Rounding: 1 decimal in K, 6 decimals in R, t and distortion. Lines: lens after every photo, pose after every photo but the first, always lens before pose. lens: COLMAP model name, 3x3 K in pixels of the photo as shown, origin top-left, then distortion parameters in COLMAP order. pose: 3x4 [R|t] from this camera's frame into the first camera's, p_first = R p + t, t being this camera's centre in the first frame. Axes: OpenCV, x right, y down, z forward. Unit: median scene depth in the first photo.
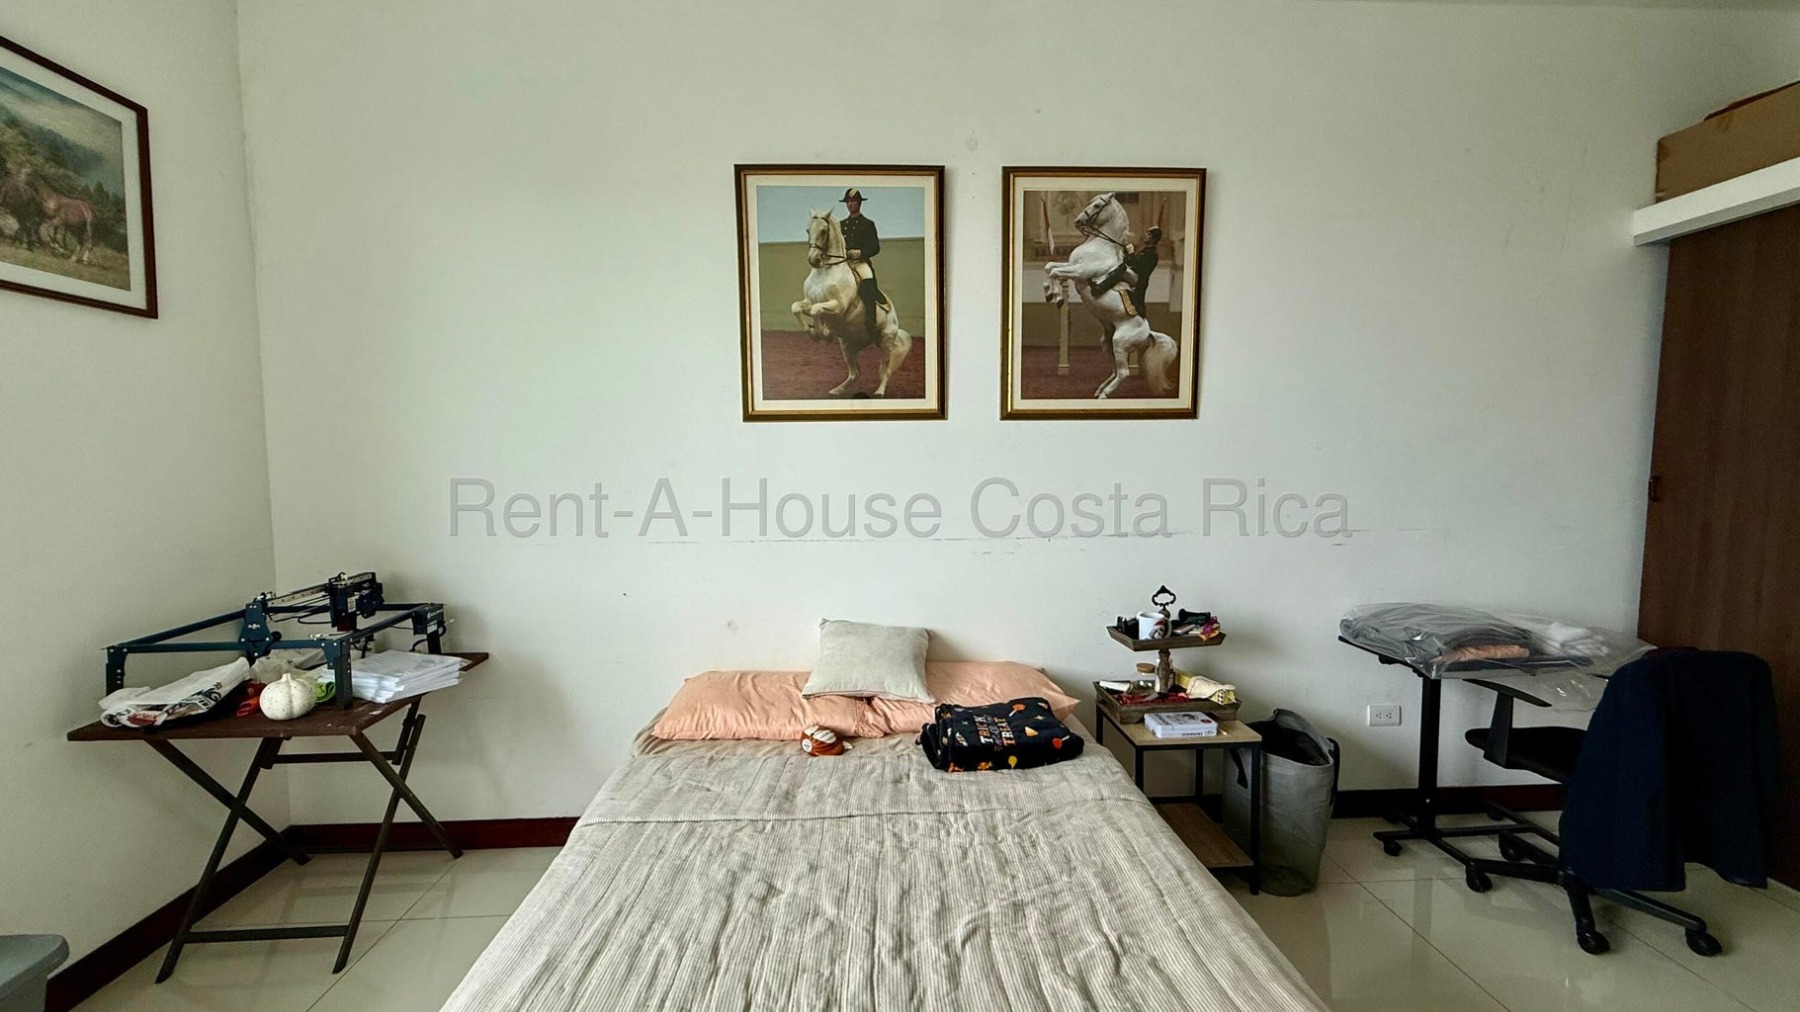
lens RADIAL K [[715.7, 0, 896.1], [0, 715.7, 497.9], [0, 0, 1]] dist [-0.001130, 0.000023]
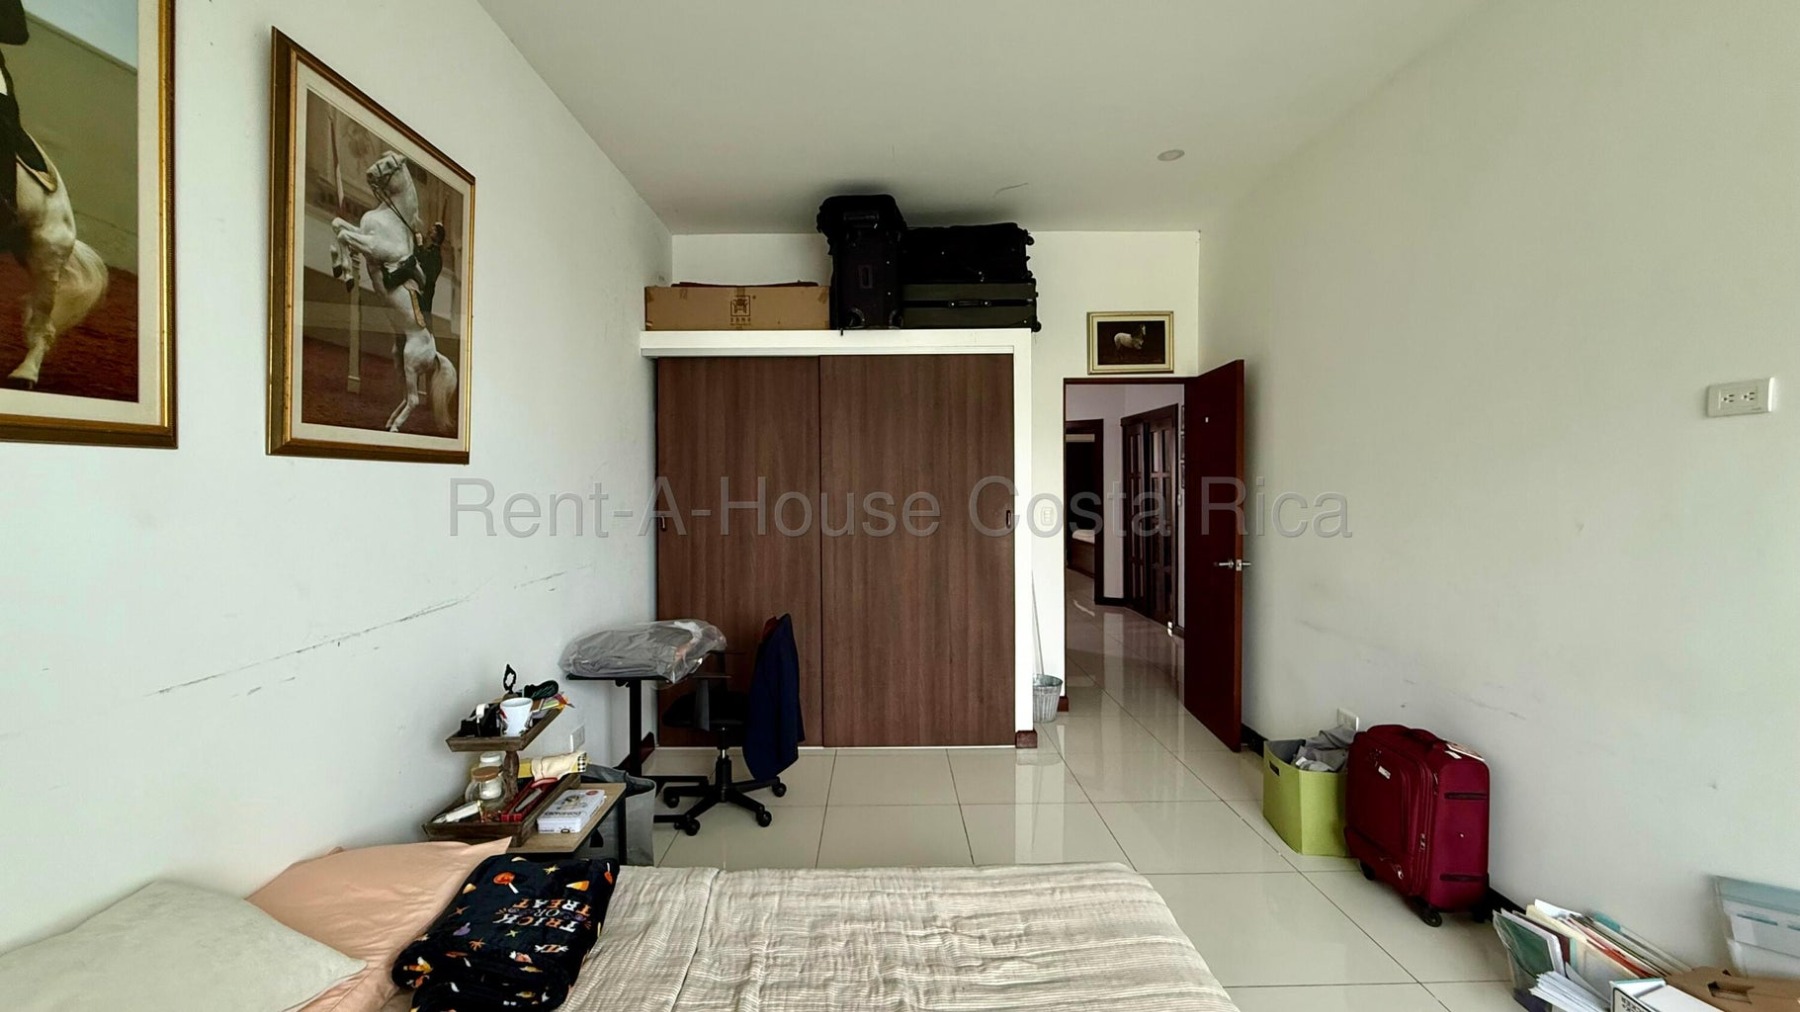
lens RADIAL K [[715.7, 0, 892.1], [0, 715.7, 500.3], [0, 0, 1]] dist [-0.001130, 0.000023]
pose [[0.041602, -0.012503, 0.999056, -0.417712], [0.057595, 0.998289, 0.010095, -0.049045], [-0.997473, 0.057120, 0.042250, 0.480811]]
